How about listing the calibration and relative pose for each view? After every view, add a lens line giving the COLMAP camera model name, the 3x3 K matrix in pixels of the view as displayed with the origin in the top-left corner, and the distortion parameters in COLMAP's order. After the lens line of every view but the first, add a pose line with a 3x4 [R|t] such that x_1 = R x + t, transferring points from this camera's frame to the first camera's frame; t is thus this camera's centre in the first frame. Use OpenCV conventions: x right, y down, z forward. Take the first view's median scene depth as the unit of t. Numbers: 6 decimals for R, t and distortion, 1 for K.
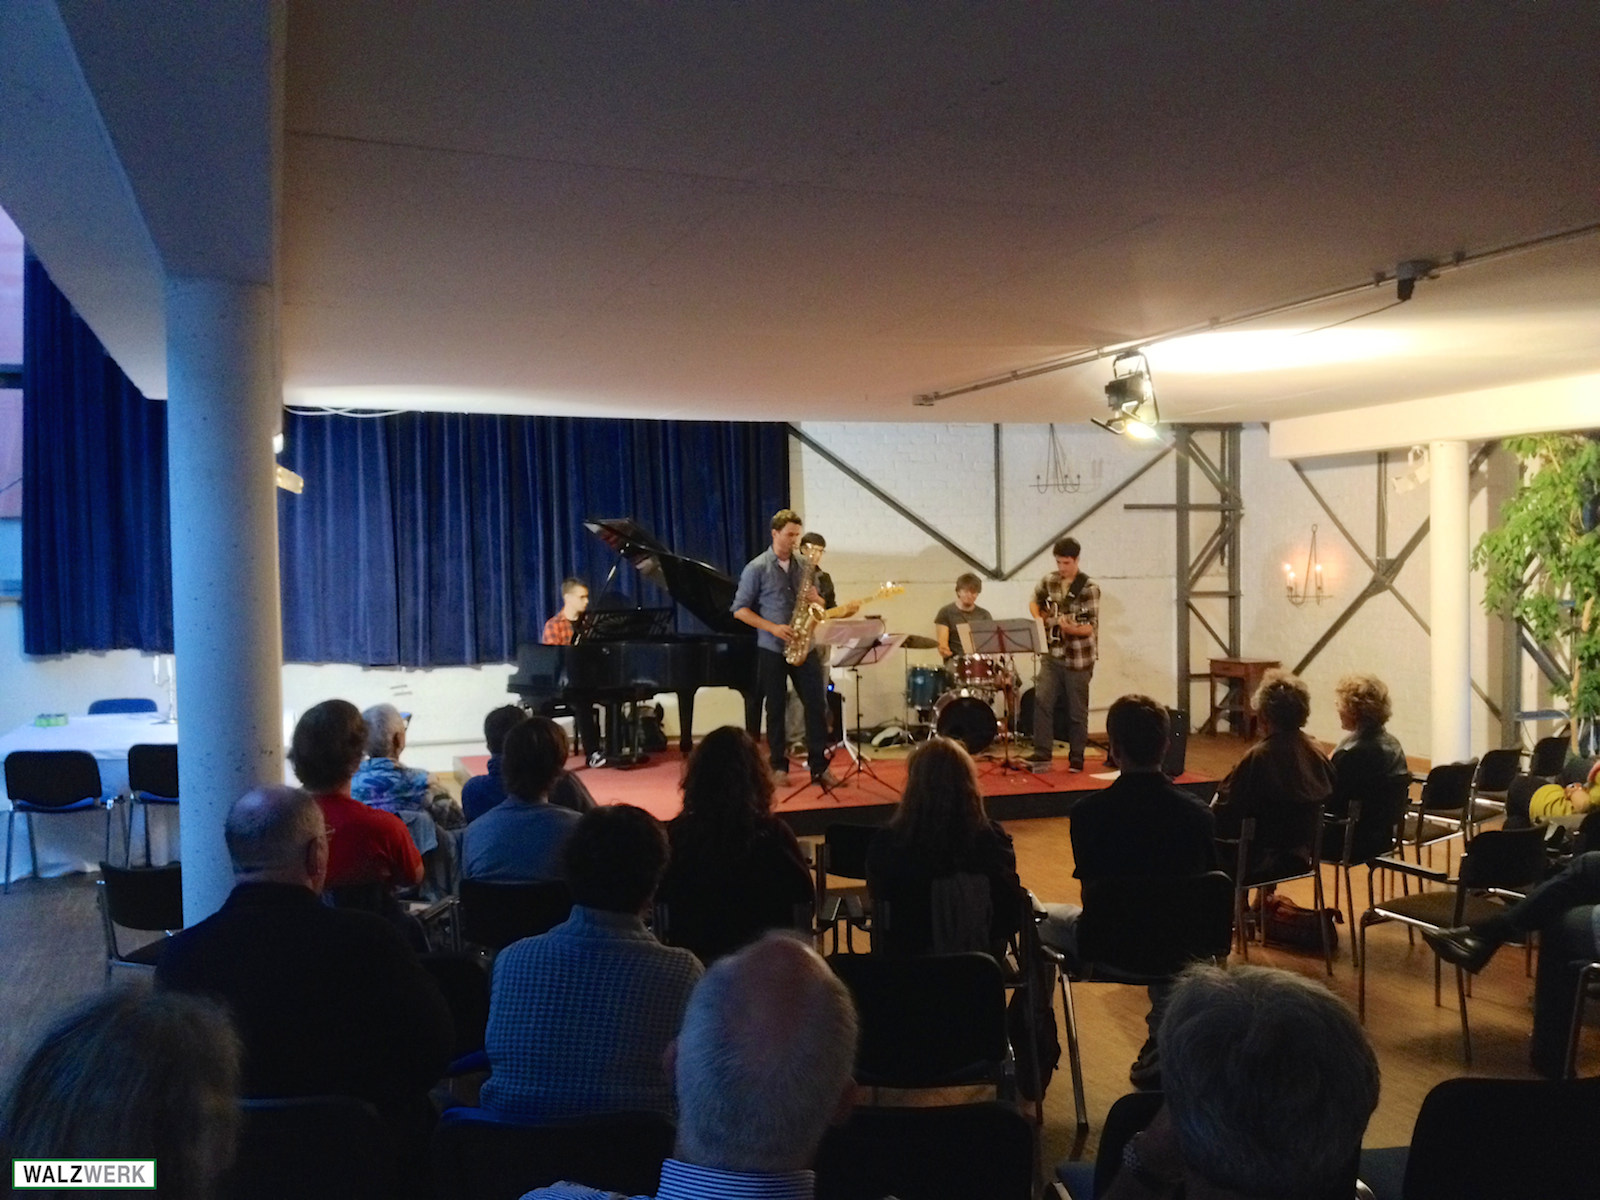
lens RADIAL K [[1480.8, 0, 800.0], [0, 1480.8, 600.0], [0, 0, 1]] dist [0.139376, -0.298208]
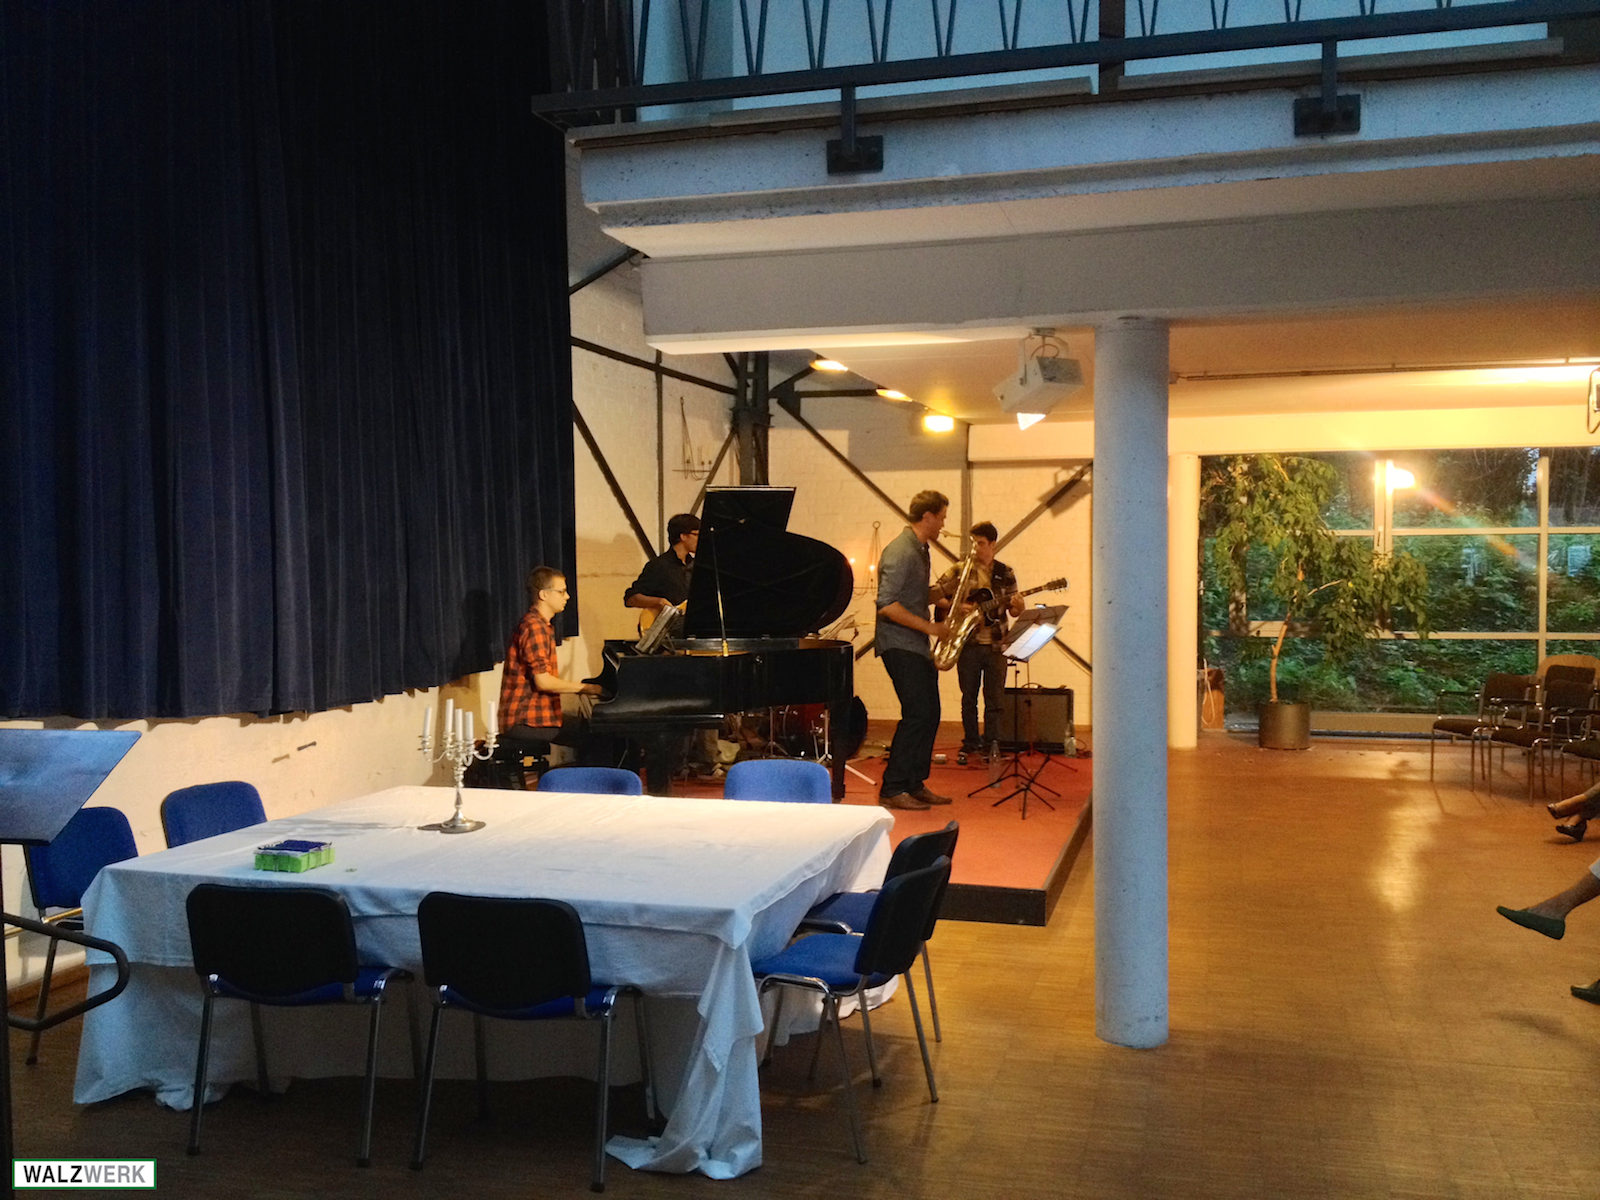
lens RADIAL K [[1480.8, 0, 800.0], [0, 1480.8, 600.0], [0, 0, 1]] dist [0.139376, -0.298208]
pose [[0.548382, -0.015895, 0.836077, -0.615036], [0.022535, 0.999737, 0.004226, 0.001420], [-0.835924, 0.016523, 0.548596, 0.471712]]
